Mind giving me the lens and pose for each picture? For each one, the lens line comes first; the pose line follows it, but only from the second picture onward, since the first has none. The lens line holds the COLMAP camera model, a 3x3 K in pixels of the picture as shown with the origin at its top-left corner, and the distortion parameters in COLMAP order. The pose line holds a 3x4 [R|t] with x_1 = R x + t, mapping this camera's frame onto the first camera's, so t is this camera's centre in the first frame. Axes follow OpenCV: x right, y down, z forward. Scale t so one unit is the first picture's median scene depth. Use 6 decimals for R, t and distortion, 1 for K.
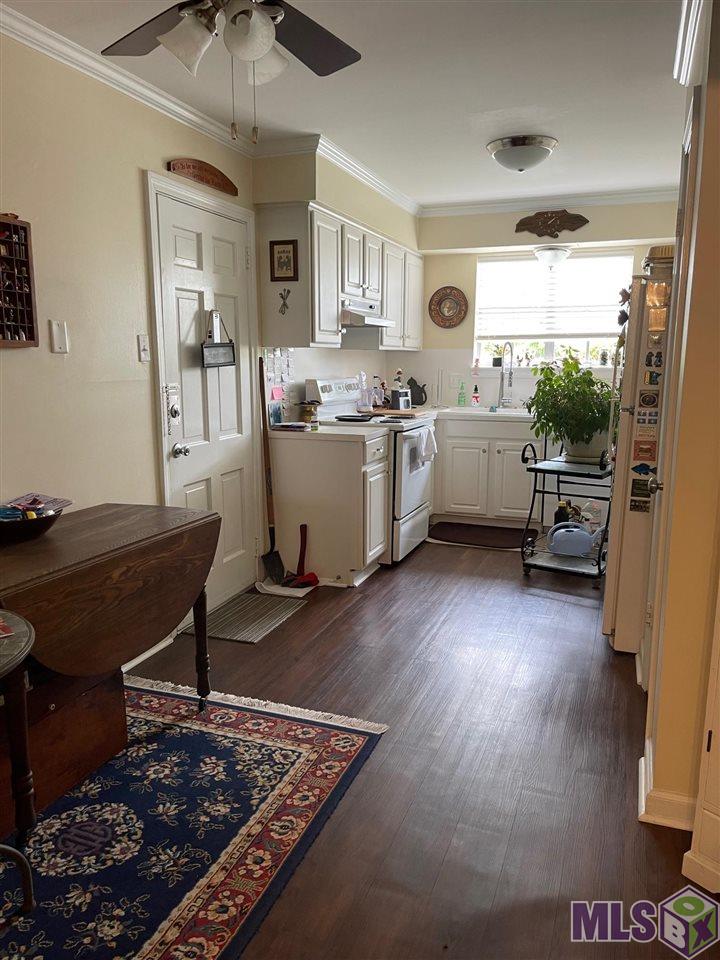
lens RADIAL K [[711.5, 0, 360.0], [0, 711.5, 480.0], [0, 0, 1]] dist [0.060827, -0.081391]
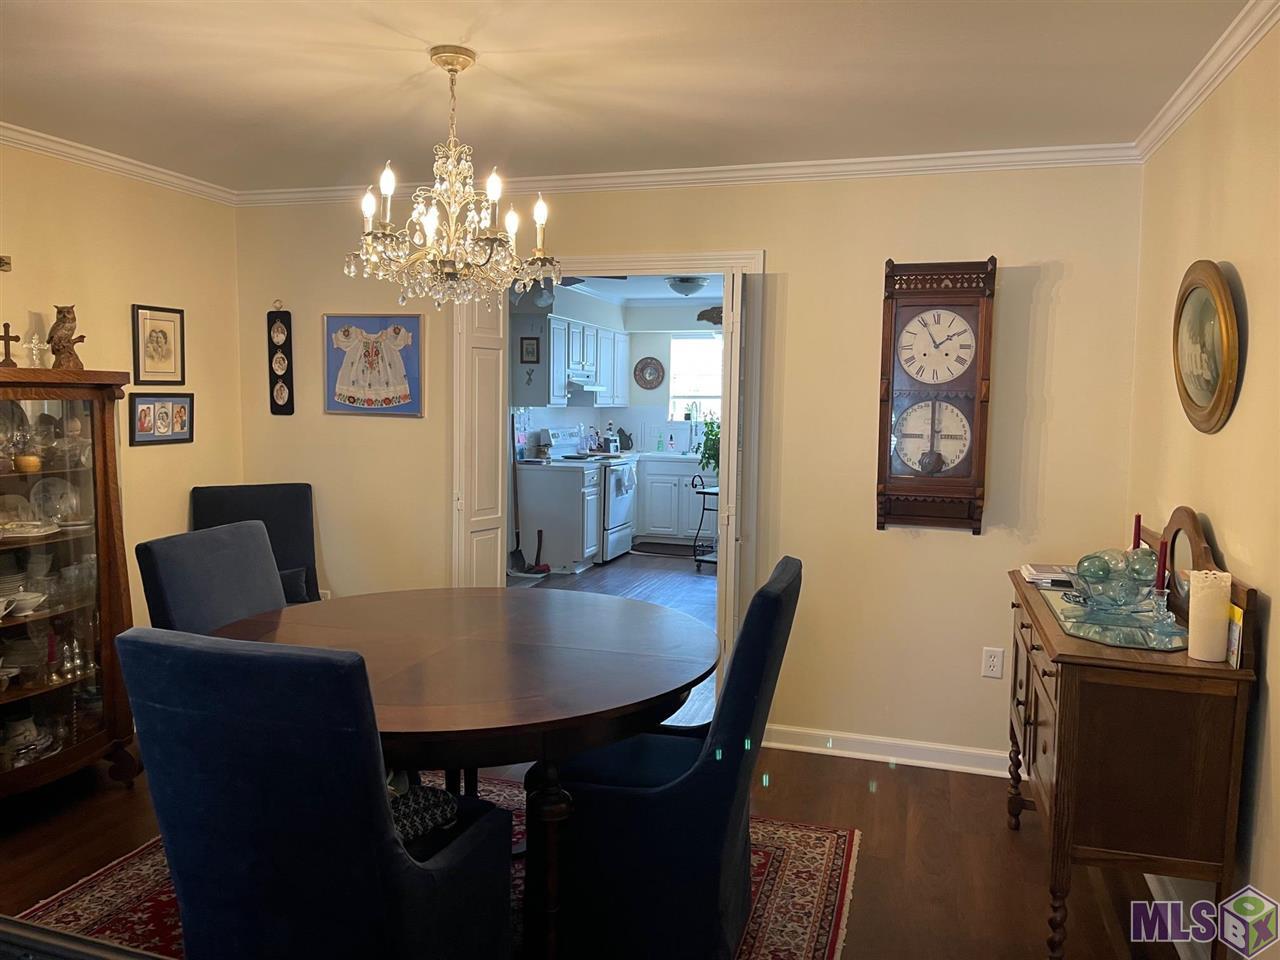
lens RADIAL K [[948.7, 0, 616.2], [0, 948.7, 476.7], [0, 0, 1]] dist [0.060827, -0.081391]
pose [[0.998848, 0.006654, 0.047522, -0.016915], [-0.002374, 0.995978, -0.089564, 0.116421], [-0.047927, 0.089348, 0.994847, -0.833626]]
